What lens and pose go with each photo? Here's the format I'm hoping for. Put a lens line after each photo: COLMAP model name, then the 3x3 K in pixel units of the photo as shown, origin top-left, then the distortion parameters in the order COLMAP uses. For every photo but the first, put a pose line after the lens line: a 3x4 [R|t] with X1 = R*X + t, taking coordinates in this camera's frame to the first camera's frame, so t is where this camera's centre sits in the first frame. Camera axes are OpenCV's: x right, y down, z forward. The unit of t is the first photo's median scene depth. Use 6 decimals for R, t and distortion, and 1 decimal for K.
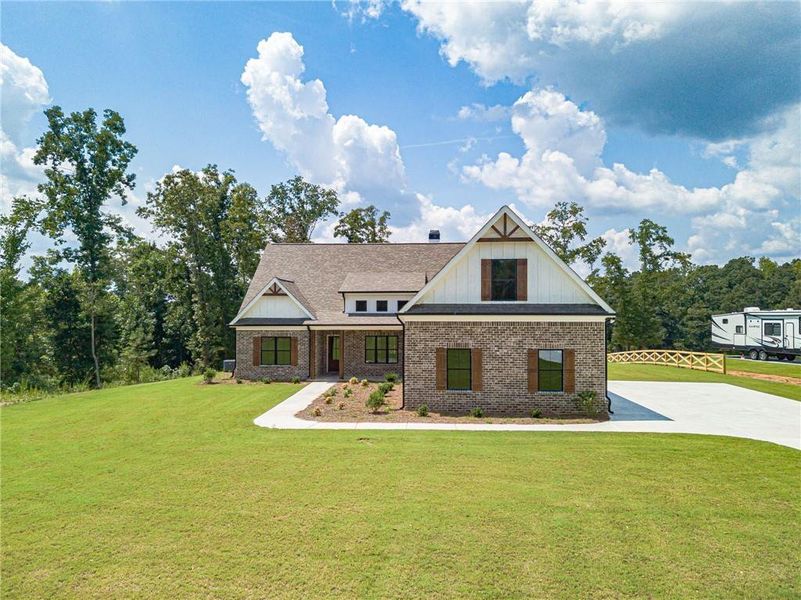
lens RADIAL K [[608.8, 0, 393.1], [0, 608.8, 303.2], [0, 0, 1]] dist [0.035820, -0.009260]
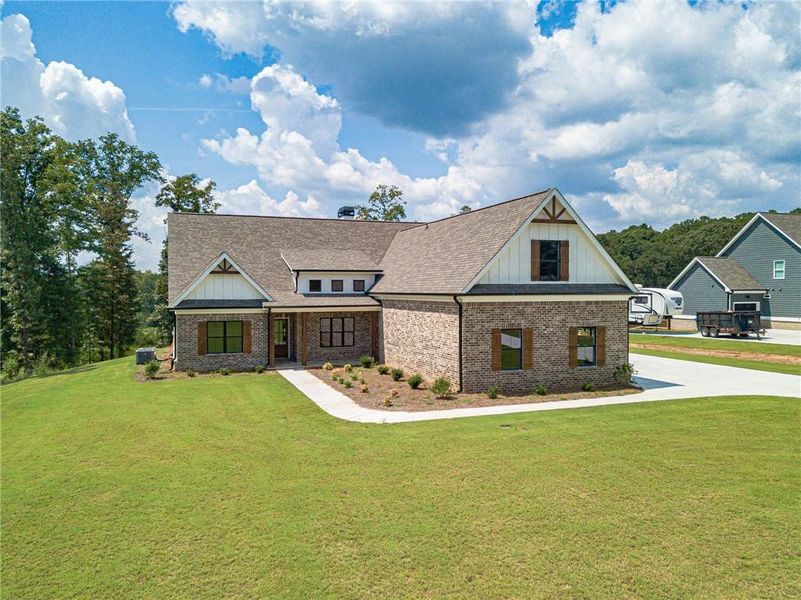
lens RADIAL K [[608.8, 0, 393.6], [0, 608.8, 300.2], [0, 0, 1]] dist [0.035820, -0.009260]
pose [[0.916532, -0.009137, 0.399856, -0.329719], [-0.002910, 0.999560, 0.029511, -0.000961], [-0.399950, -0.028212, 0.916103, 0.111901]]
